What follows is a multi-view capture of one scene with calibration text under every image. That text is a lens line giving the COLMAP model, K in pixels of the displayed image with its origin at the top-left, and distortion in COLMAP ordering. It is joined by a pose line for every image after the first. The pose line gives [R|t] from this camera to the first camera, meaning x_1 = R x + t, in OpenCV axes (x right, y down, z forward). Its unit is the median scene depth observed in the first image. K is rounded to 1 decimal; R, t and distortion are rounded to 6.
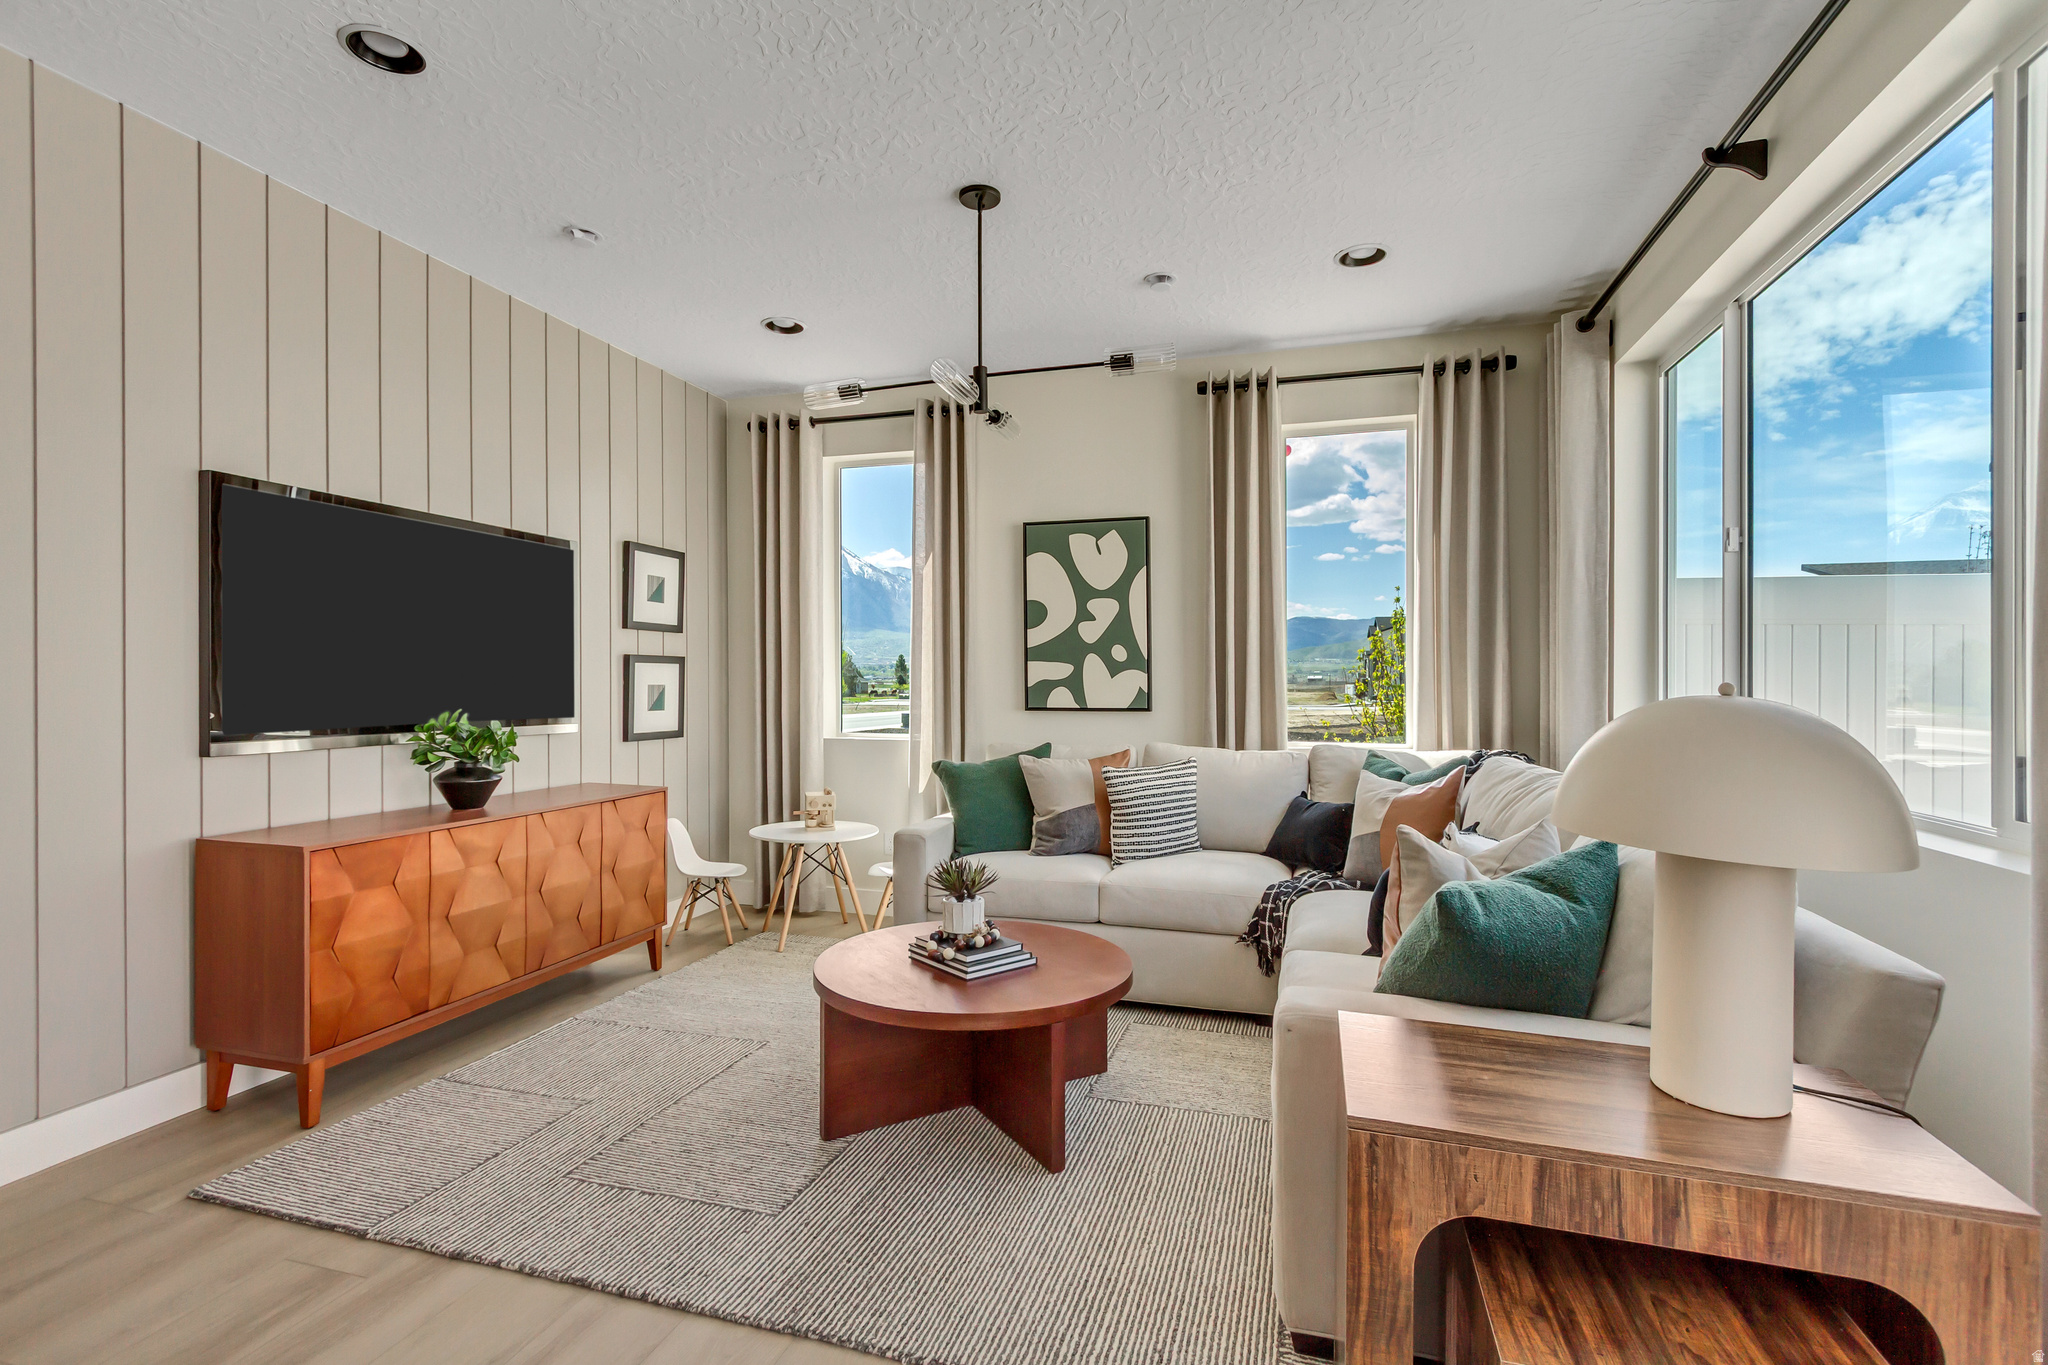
lens RADIAL K [[944.9, 0, 1025.9], [0, 944.9, 677.1], [0, 0, 1]] dist [0.001010, -0.001517]
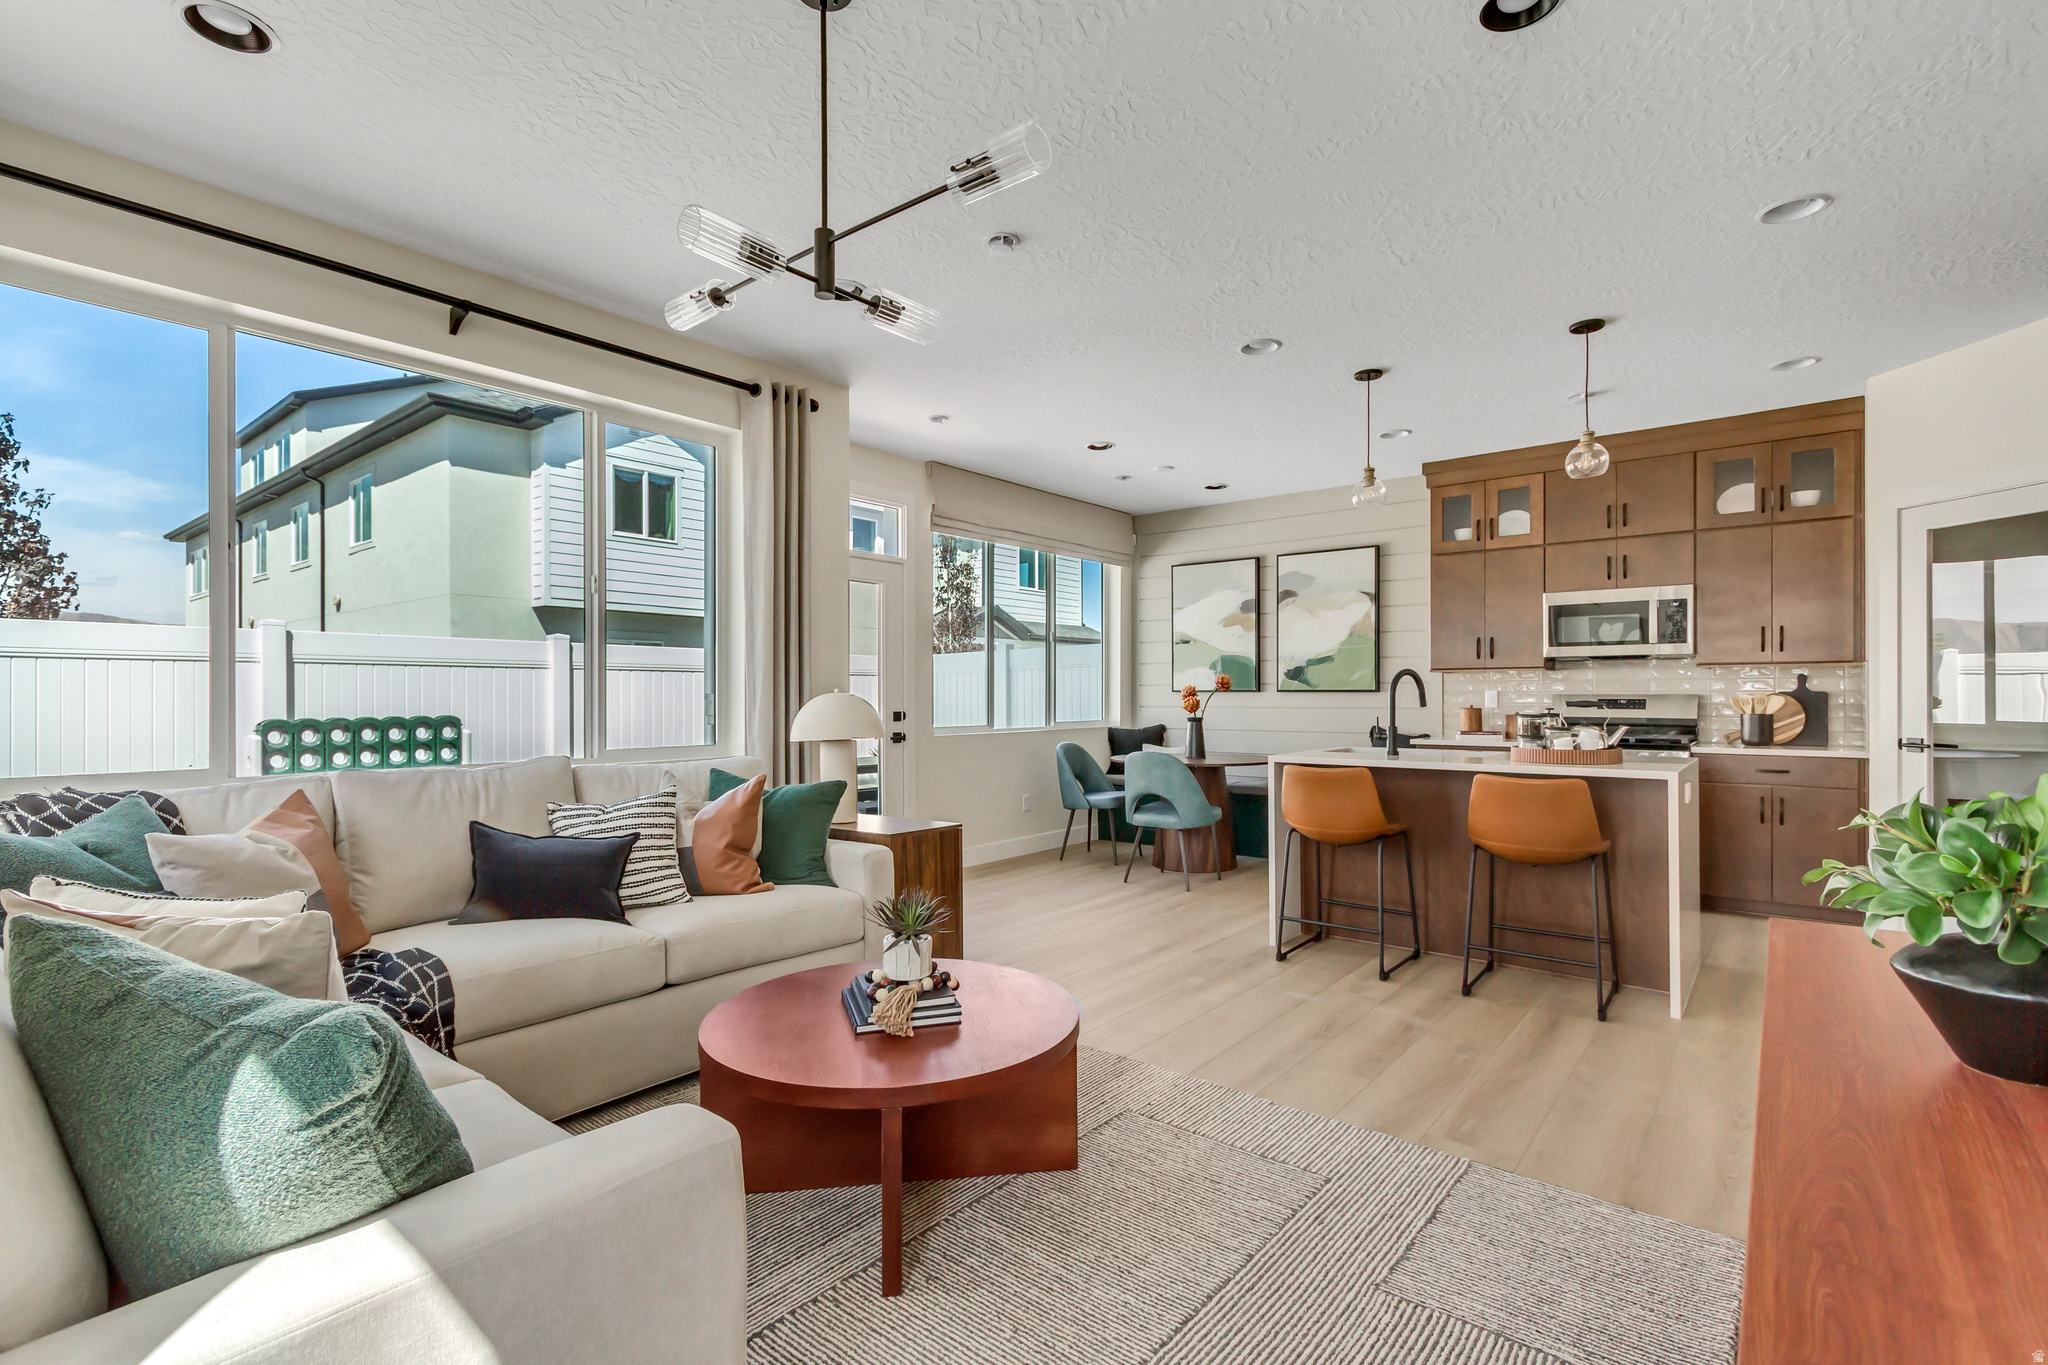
lens RADIAL K [[935.6, 0, 1016.0], [0, 935.6, 694.5], [0, 0, 1]] dist [0.001798, -0.000038]
pose [[-0.913859, 0.003330, 0.406019, -0.454801], [0.002454, 0.999993, -0.002676, 0.012690], [-0.406025, -0.001449, -0.913861, 1.576348]]
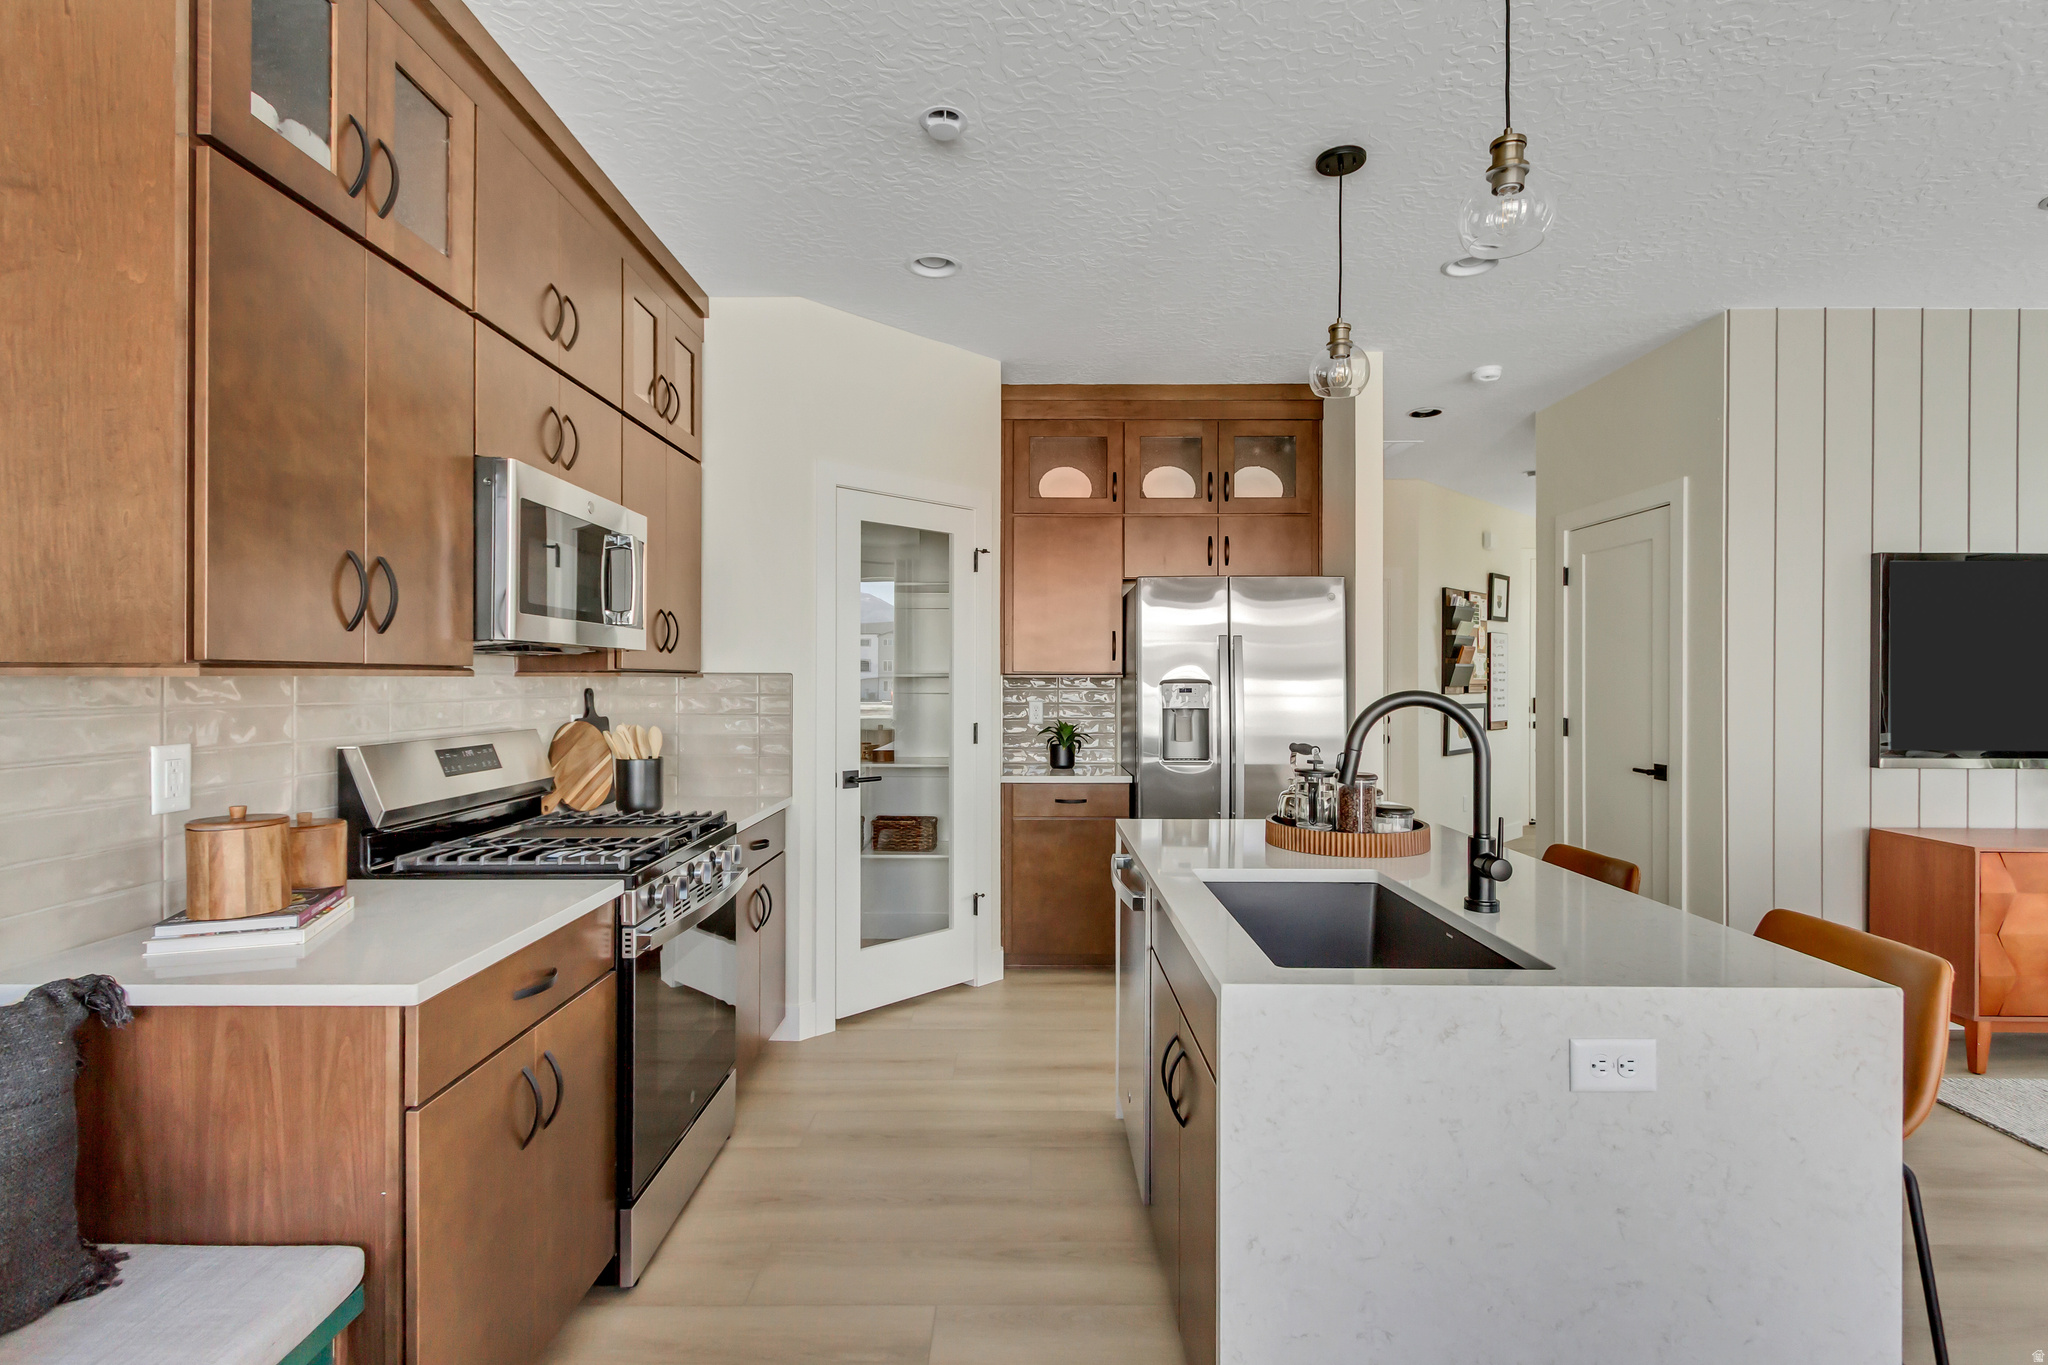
lens RADIAL K [[966.8, 0, 1021.8], [0, 966.8, 678.5], [0, 0, 1]] dist [0.002689, -0.000088]
pose [[0.269873, 0.001571, -0.962895, 0.115217], [0.000033, 0.999999, 0.001640, -0.040724], [0.962896, -0.000474, 0.269872, -0.490647]]
